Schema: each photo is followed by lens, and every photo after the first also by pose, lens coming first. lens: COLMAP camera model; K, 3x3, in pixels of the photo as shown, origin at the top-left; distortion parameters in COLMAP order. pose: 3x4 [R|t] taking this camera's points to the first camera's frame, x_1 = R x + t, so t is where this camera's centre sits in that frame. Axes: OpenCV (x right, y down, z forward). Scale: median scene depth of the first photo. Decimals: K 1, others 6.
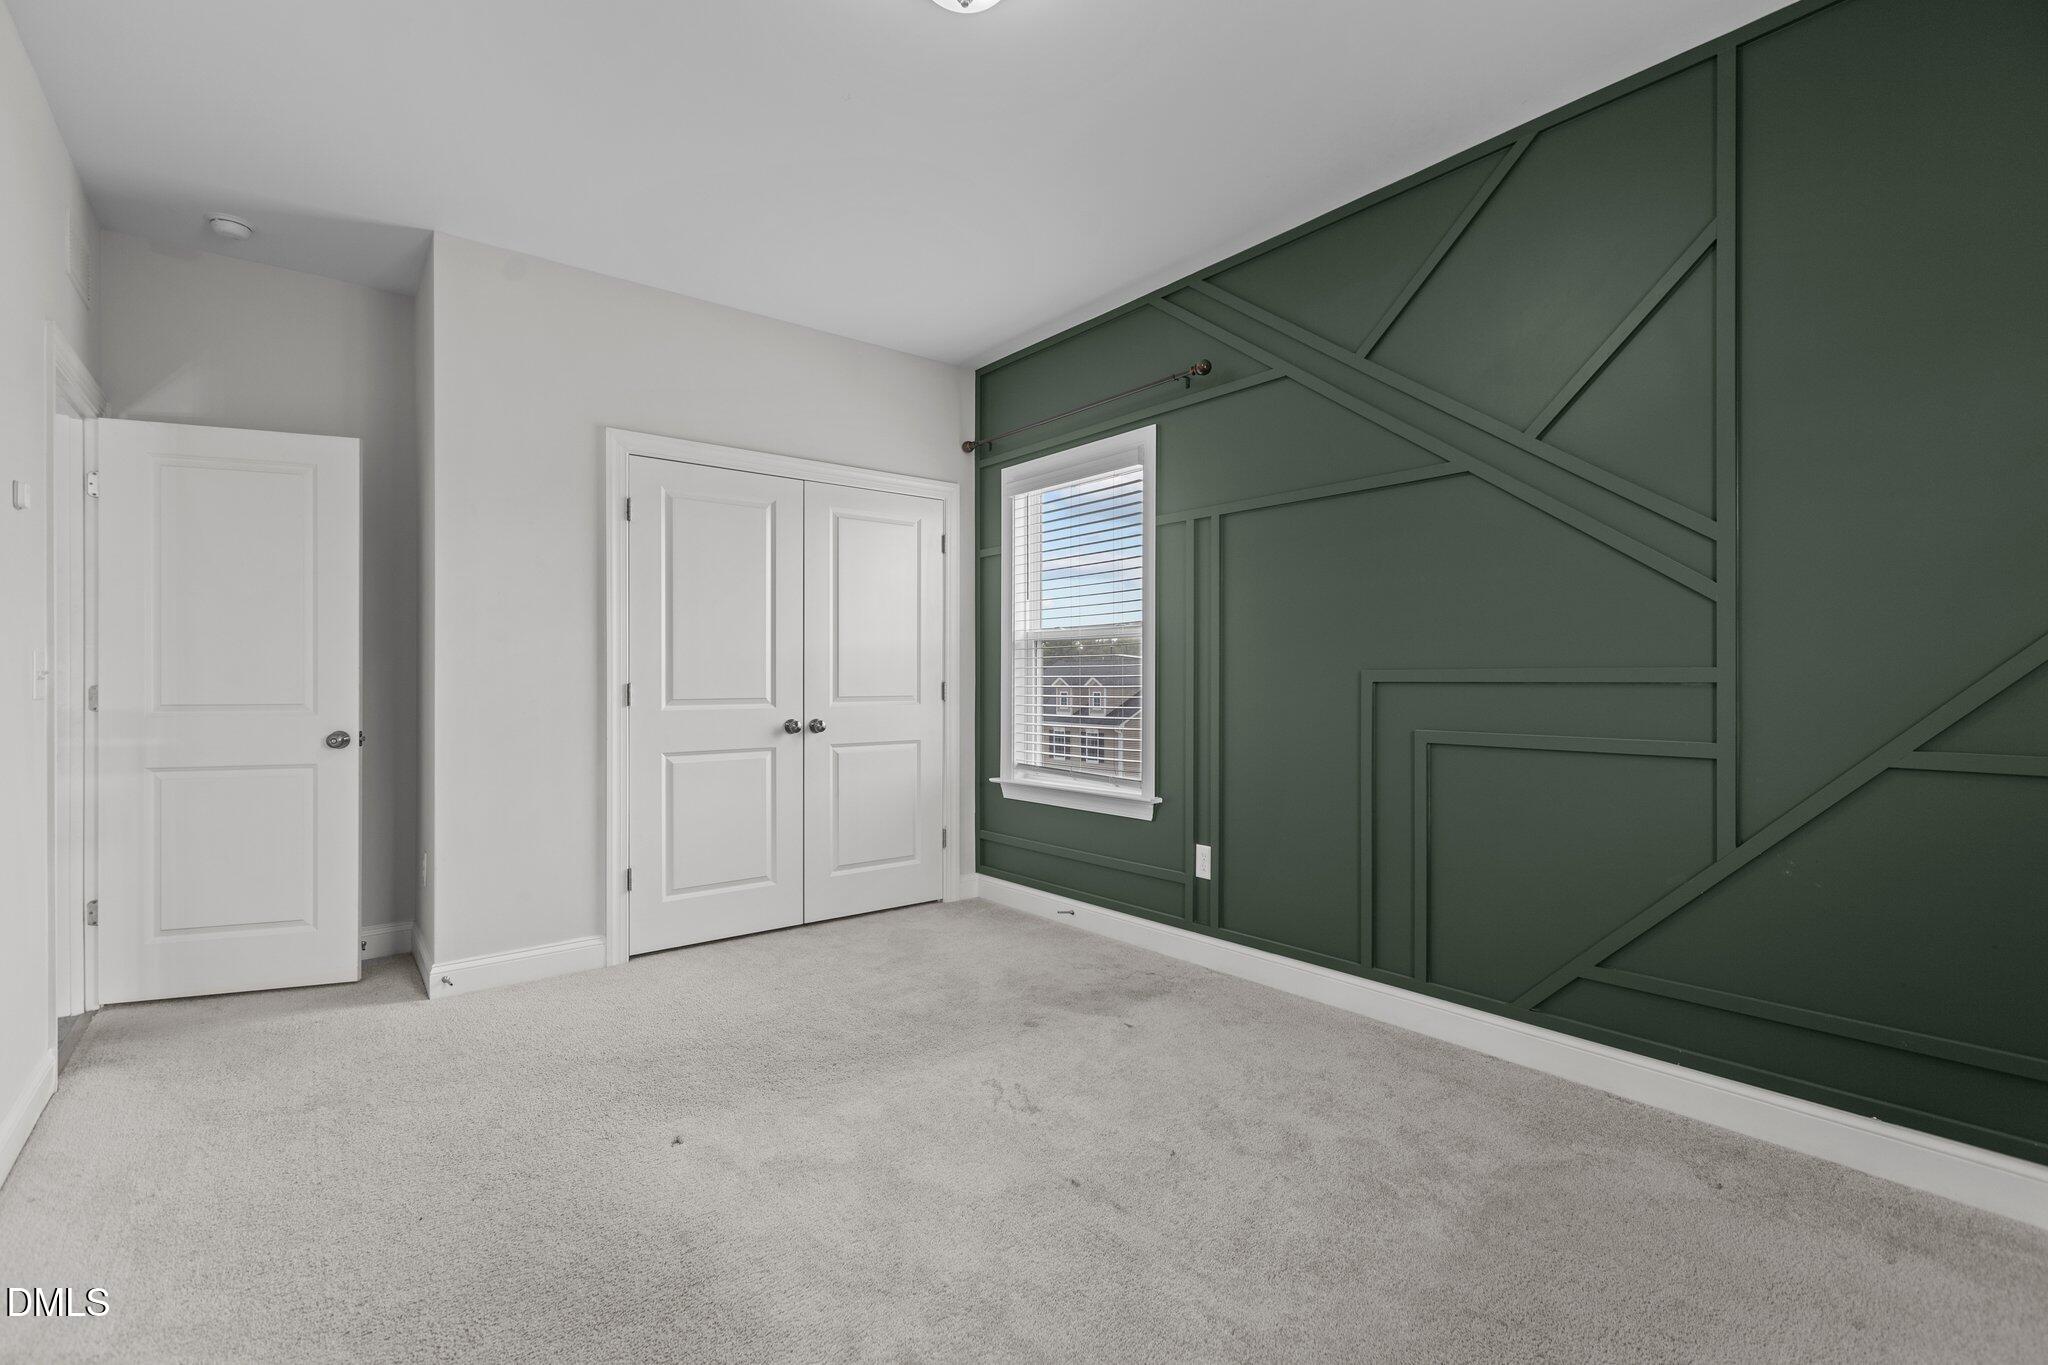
lens RADIAL K [[929.7, 0, 1024.0], [0, 929.7, 682.5], [0, 0, 1]] dist [-0.000985, -0.000113]
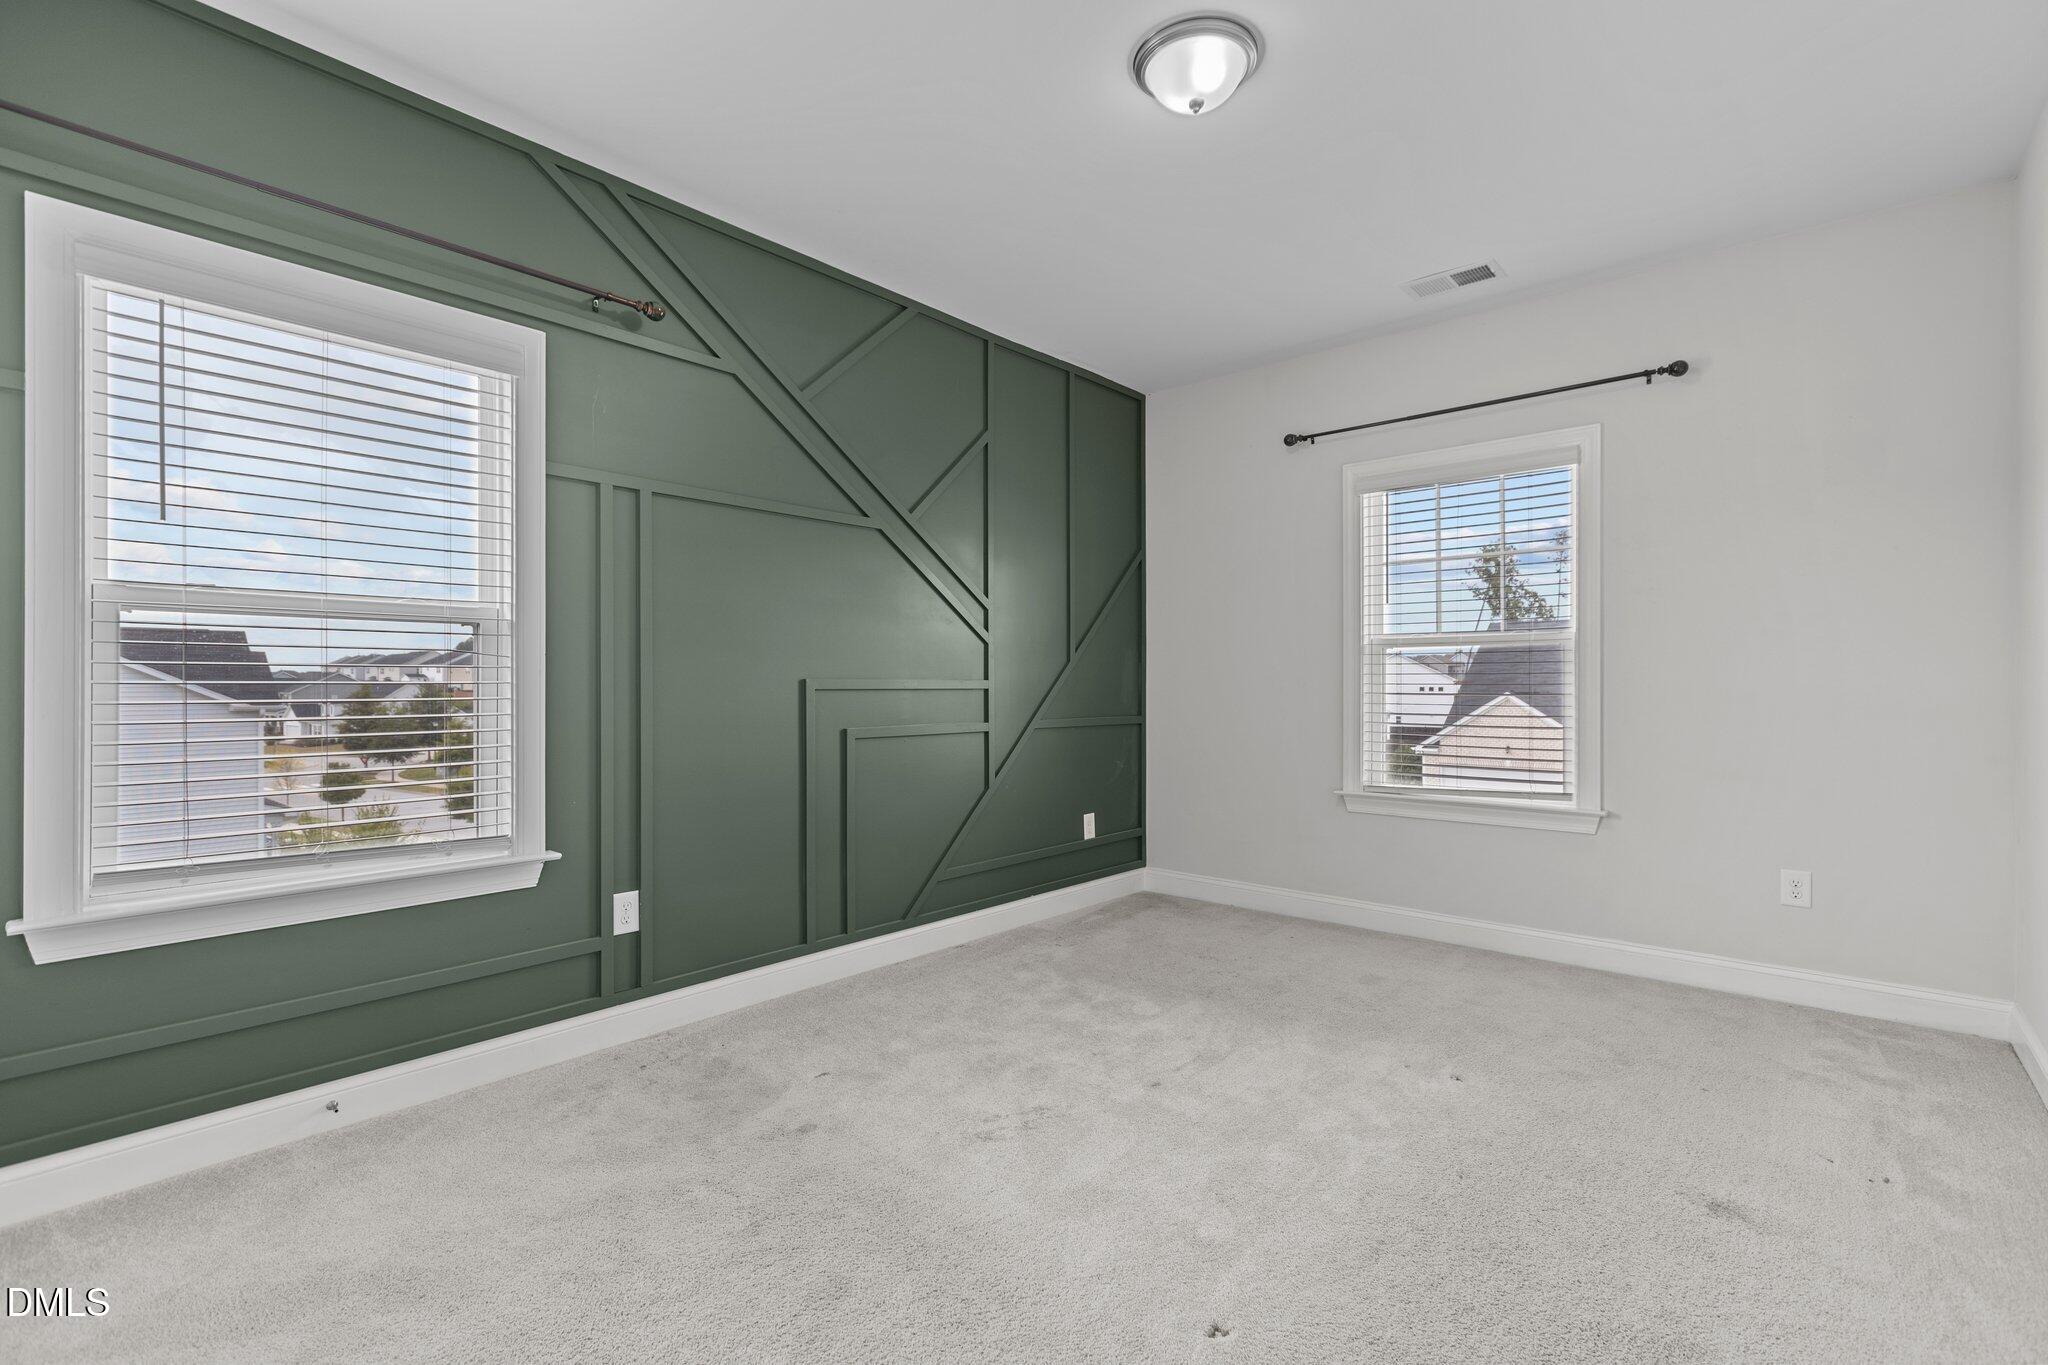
lens RADIAL K [[929.7, 0, 1024.0], [0, 929.7, 682.5], [0, 0, 1]] dist [-0.000985, -0.000113]
pose [[-0.170296, 0.000043, 0.985393, -0.656880], [0.001133, 0.999999, 0.000152, -0.006841], [-0.985392, 0.001142, -0.170295, 0.789948]]
